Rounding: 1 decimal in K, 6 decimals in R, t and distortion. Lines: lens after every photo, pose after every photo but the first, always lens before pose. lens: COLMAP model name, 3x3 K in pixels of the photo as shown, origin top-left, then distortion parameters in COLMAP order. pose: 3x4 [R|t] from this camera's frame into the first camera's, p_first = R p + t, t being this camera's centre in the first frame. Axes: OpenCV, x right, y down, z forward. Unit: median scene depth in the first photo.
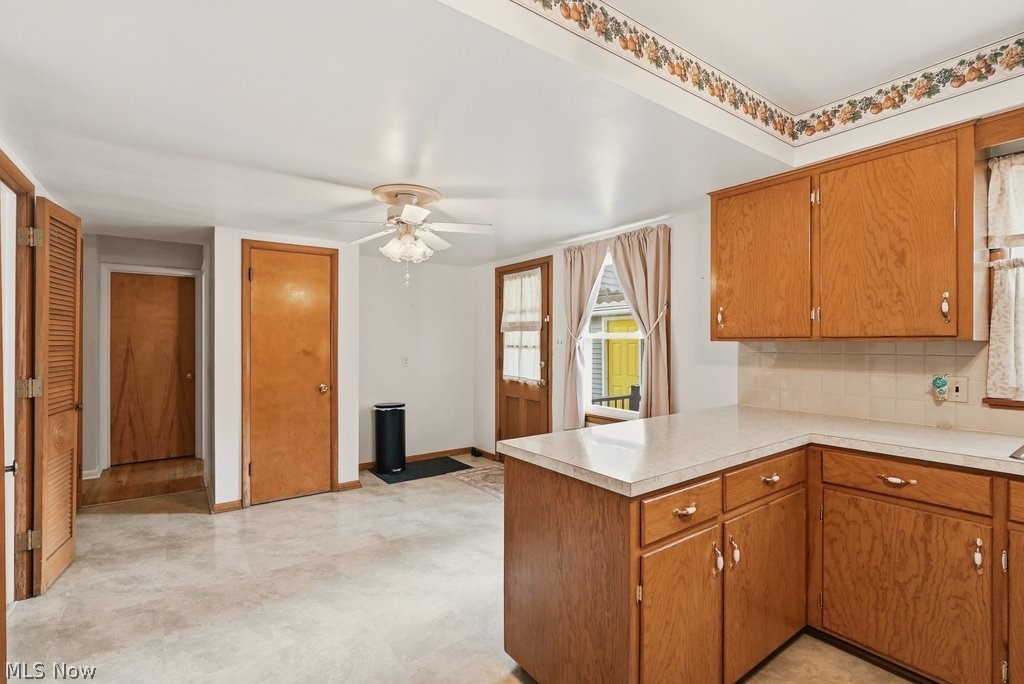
lens RADIAL K [[475.5, 0, 512.0], [0, 475.5, 342.0], [0, 0, 1]] dist [-0.001322, 0.000221]
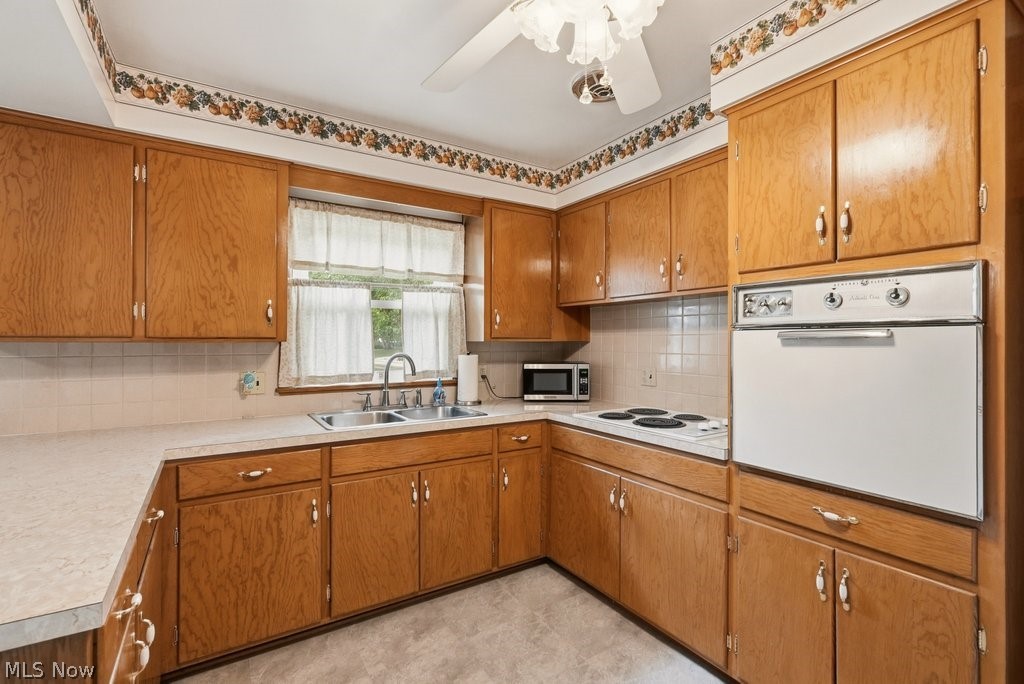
lens RADIAL K [[465.8, 0, 509.0], [0, 465.8, 339.9], [0, 0, 1]] dist [-0.003461, 0.000052]
pose [[0.057964, 0.003123, 0.998314, -0.158048], [-0.001915, 0.999994, -0.003017, -0.004168], [-0.998317, -0.001737, 0.057970, 0.298236]]
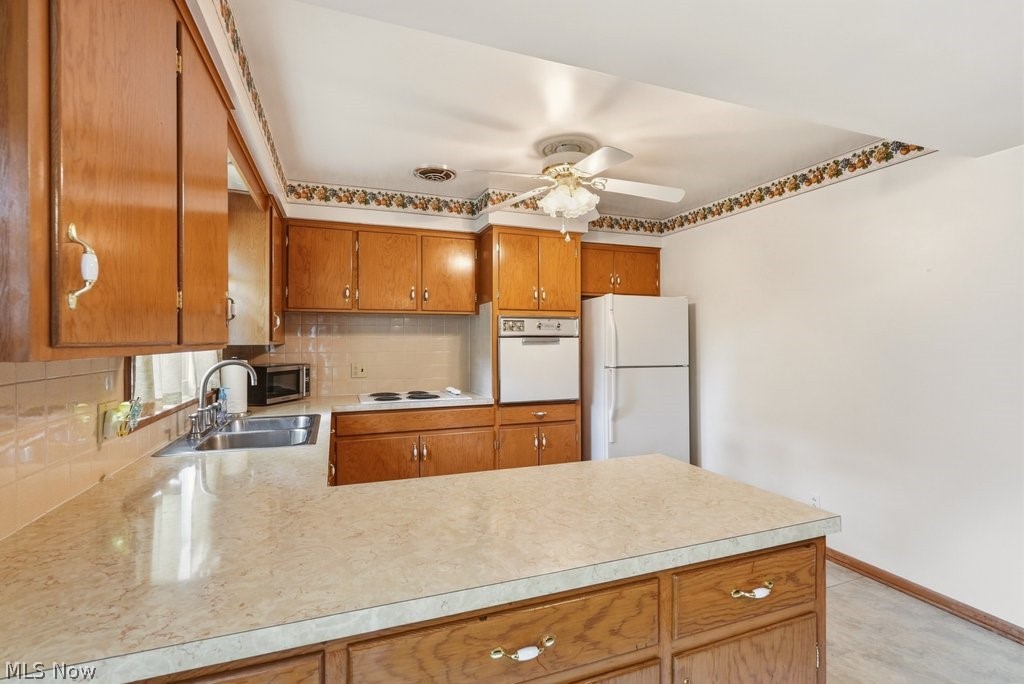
lens RADIAL K [[464.4, 0, 508.5], [0, 464.4, 337.9], [0, 0, 1]] dist [-0.004689, 0.000166]
pose [[-0.964441, 0.004133, 0.264265, 0.183793], [0.002648, 0.999979, -0.005978, -0.012600], [-0.264284, -0.005066, -0.964432, 1.410613]]
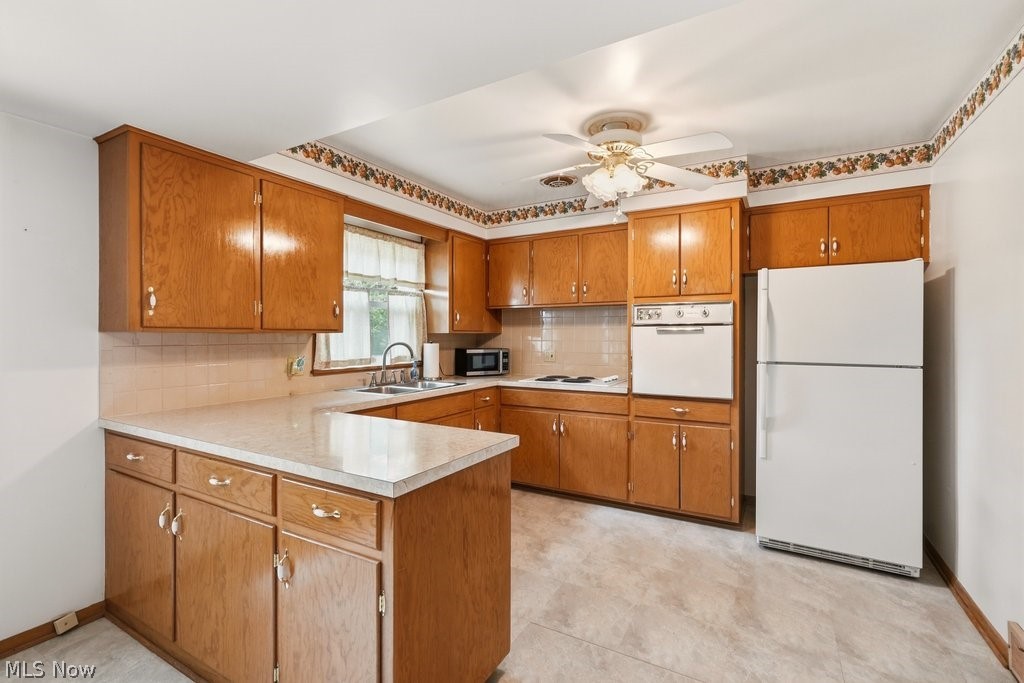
lens RADIAL K [[464.4, 0, 508.5], [0, 464.4, 337.4], [0, 0, 1]] dist [-0.004689, 0.000166]
pose [[-0.409521, -0.002575, 0.912297, -0.567579], [0.000888, 0.999994, 0.003222, 0.006550], [-0.912300, 0.002130, -0.409517, 0.936344]]
